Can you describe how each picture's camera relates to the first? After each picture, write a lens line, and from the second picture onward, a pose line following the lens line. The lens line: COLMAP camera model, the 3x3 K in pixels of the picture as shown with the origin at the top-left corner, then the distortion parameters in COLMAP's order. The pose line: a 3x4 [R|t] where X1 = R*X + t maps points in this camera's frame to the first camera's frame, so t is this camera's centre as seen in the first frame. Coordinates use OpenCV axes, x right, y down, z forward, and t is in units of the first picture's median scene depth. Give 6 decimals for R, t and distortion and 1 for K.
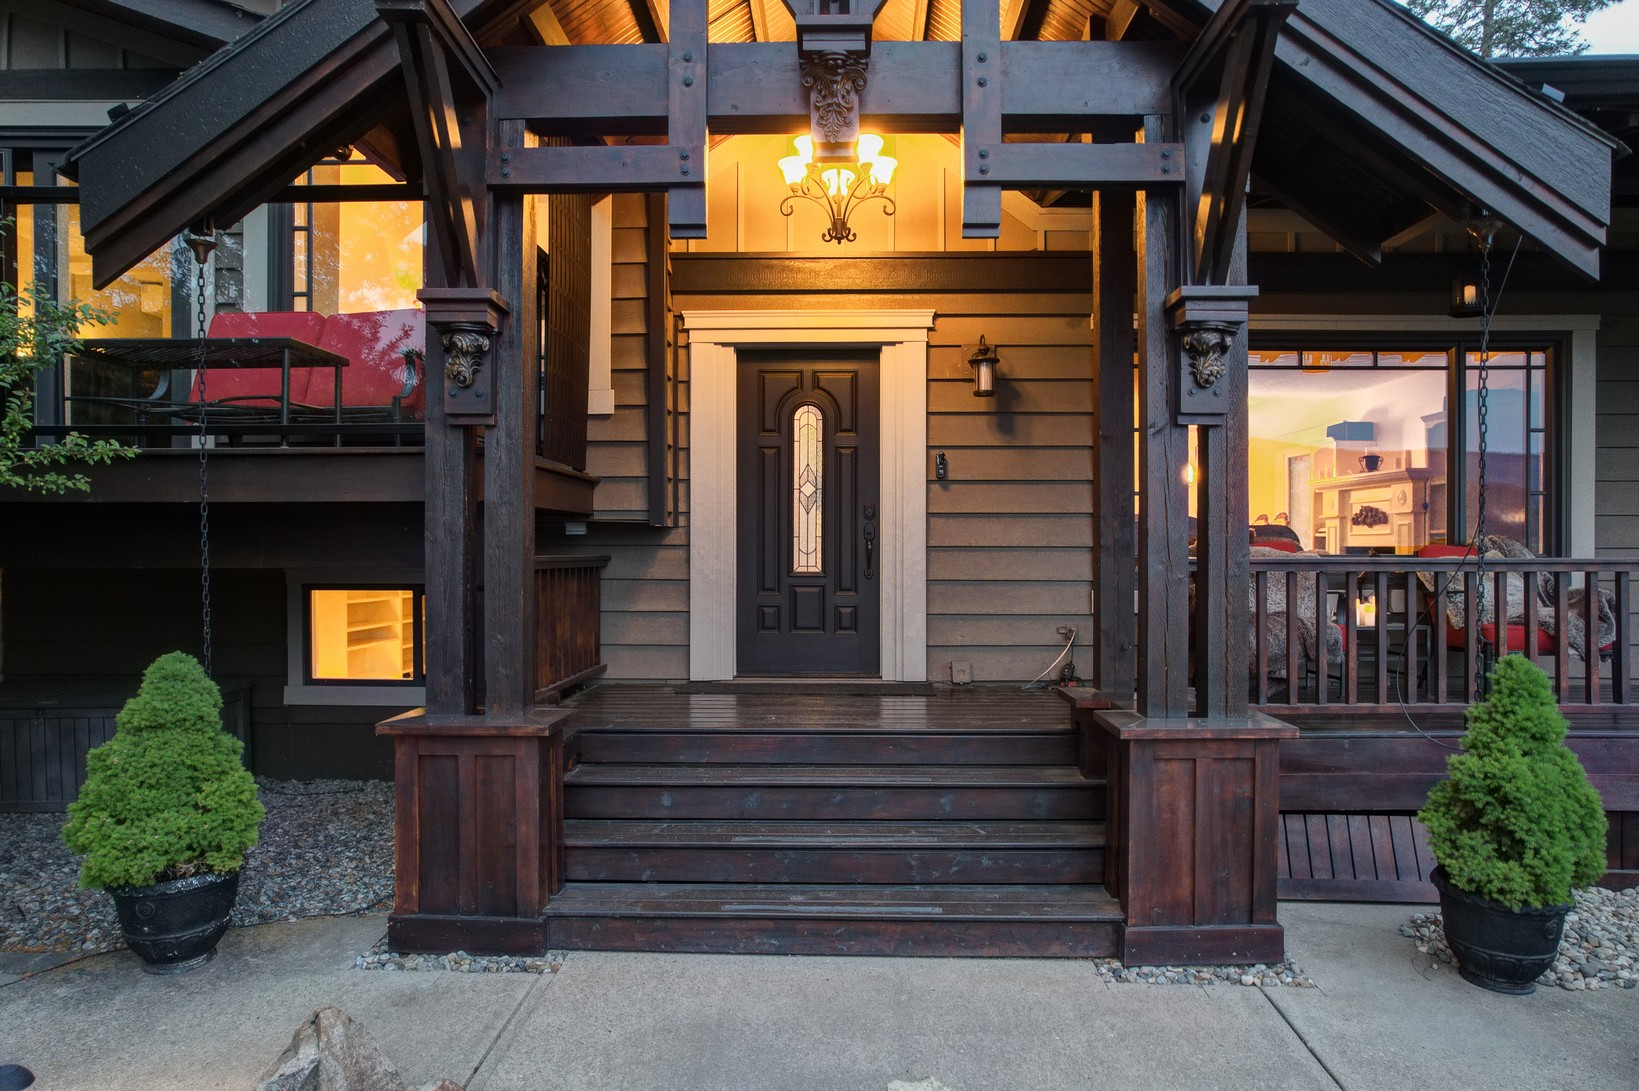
lens RADIAL K [[1056.8, 0, 819.5], [0, 1056.8, 545.5], [0, 0, 1]] dist [-0.089736, 0.073744]
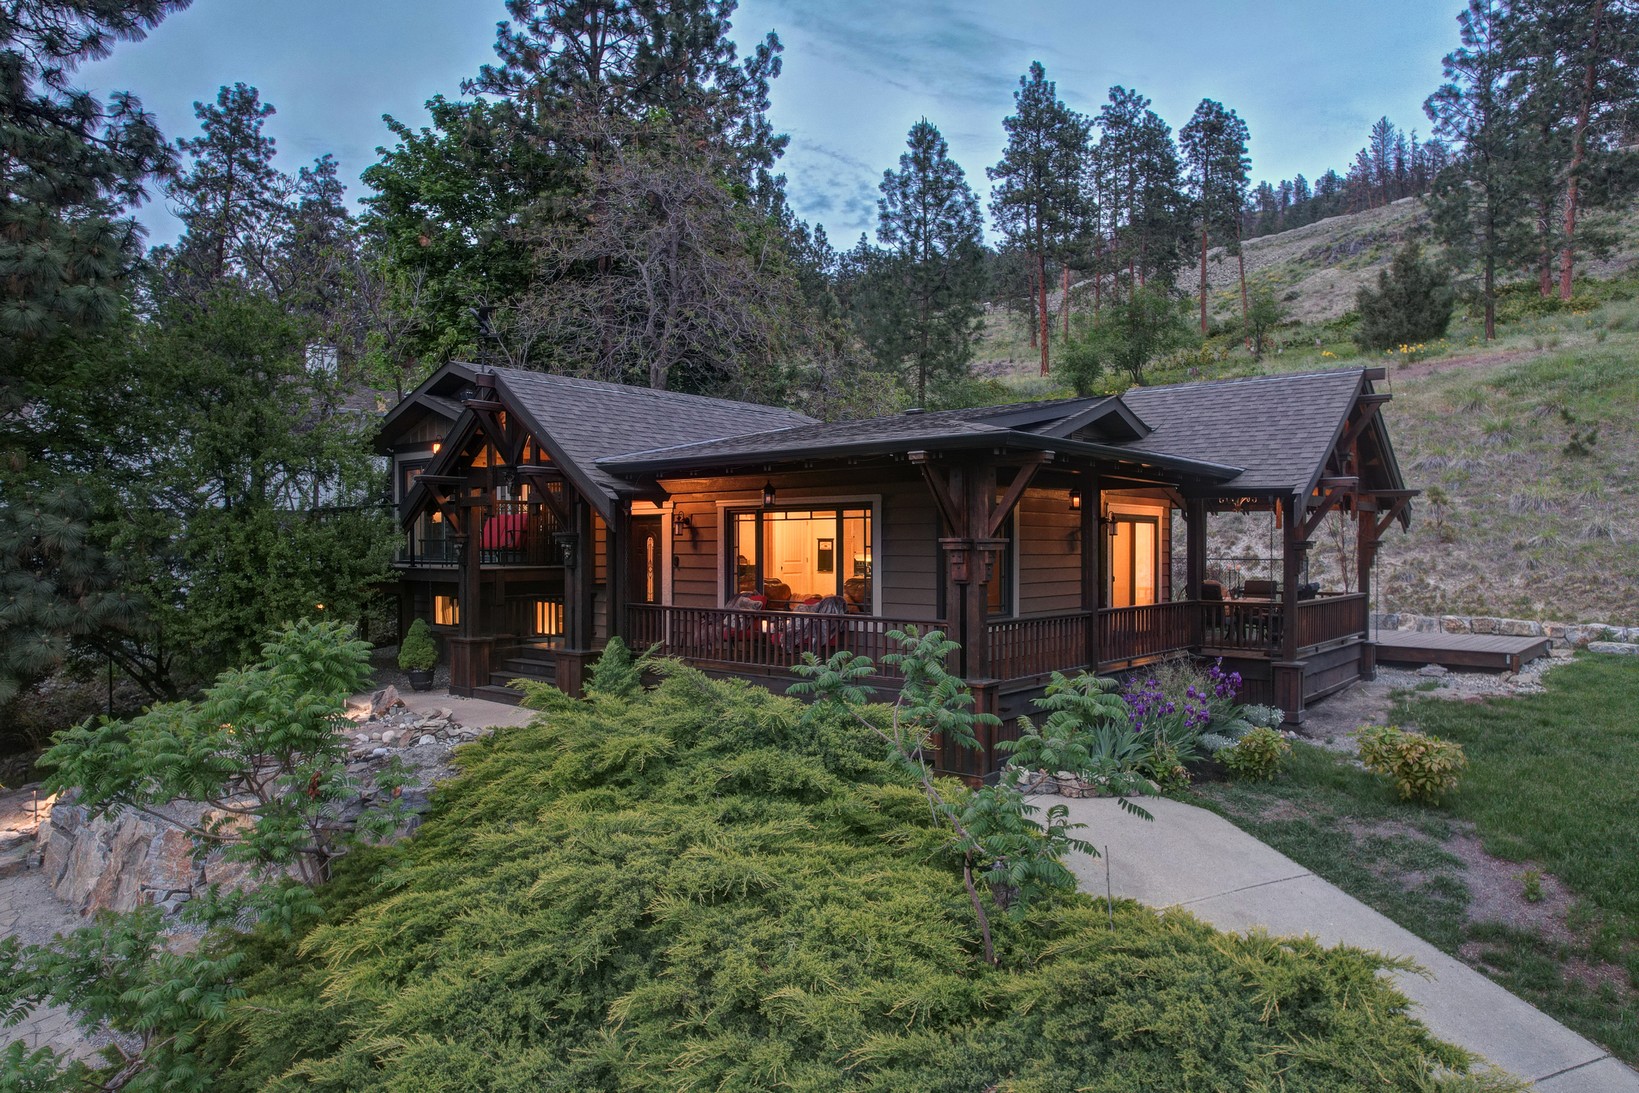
lens RADIAL K [[1056.8, 0, 819.5], [0, 1056.8, 546.5], [0, 0, 1]] dist [-0.089736, 0.073744]
pose [[0.770229, -0.002351, -0.637764, 2.036577], [0.001215, 0.999997, -0.002219, -0.108156], [0.637767, 0.000934, 0.770229, -0.760934]]
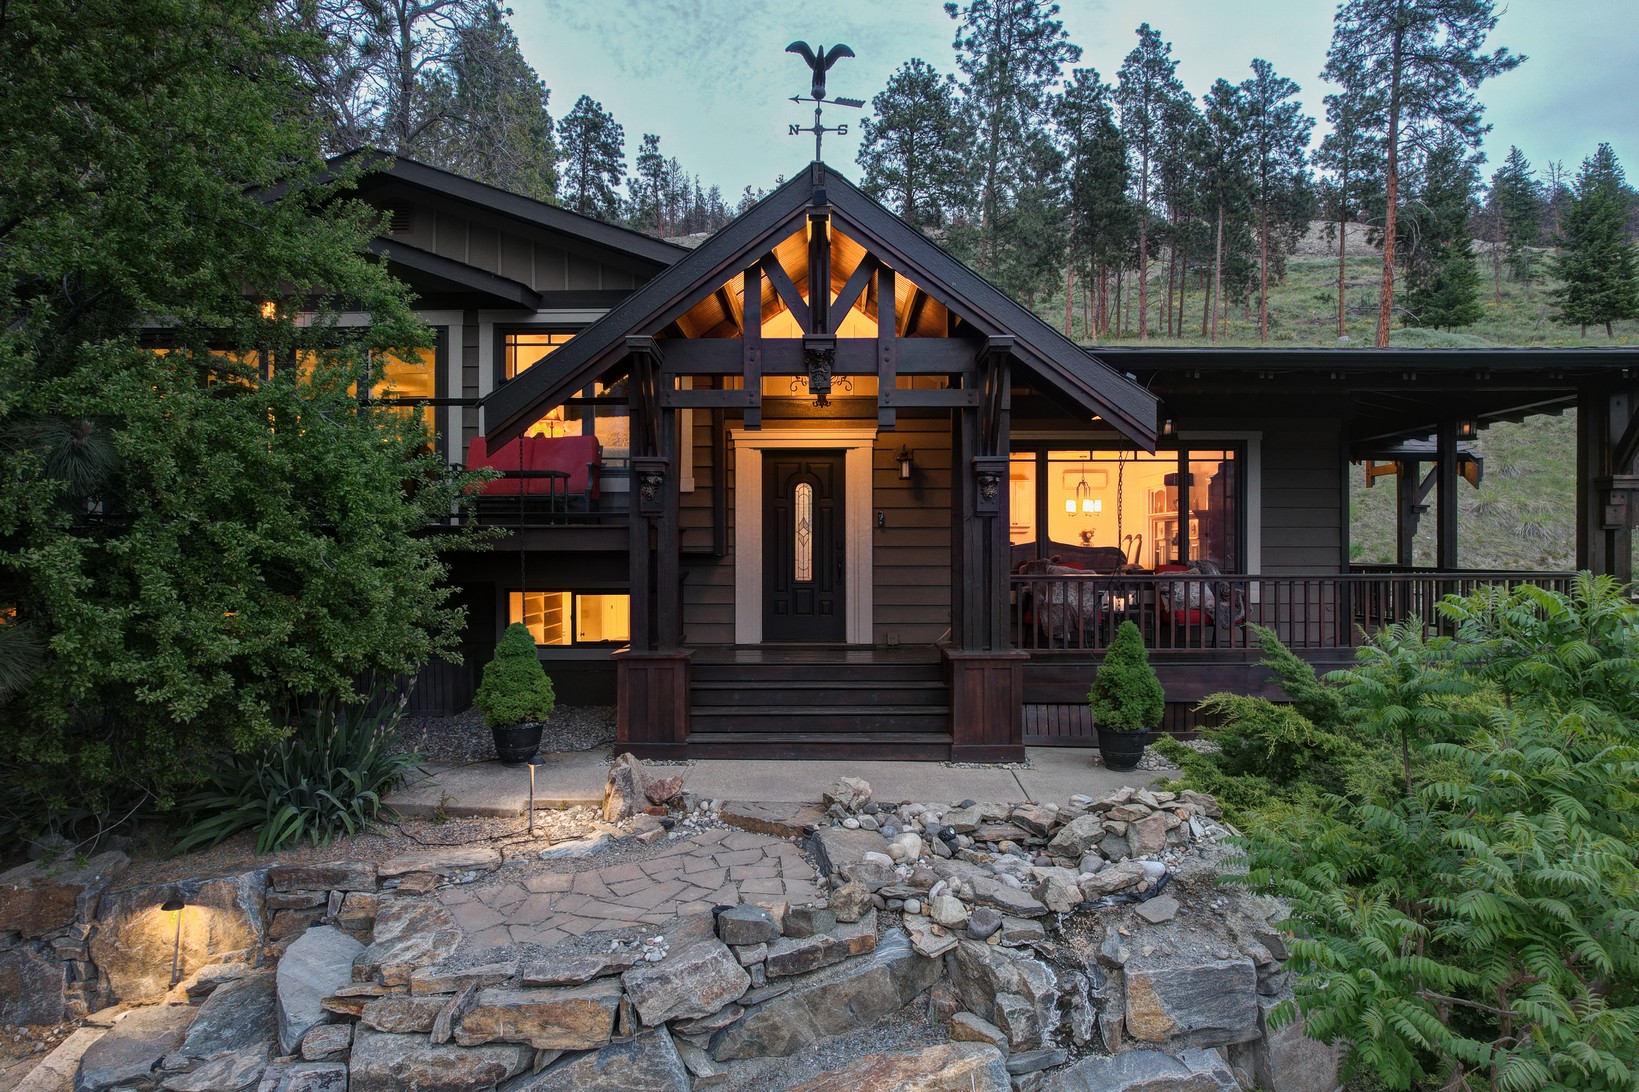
lens RADIAL K [[1032.2, 0, 819.5], [0, 1032.2, 546.0], [0, 0, 1]] dist [-0.052273, 0.045219]
pose [[0.999861, -0.001548, 0.016605, -0.013444], [0.001524, 0.999998, 0.001491, -0.034526], [-0.016607, -0.001465, 0.999861, -0.698319]]
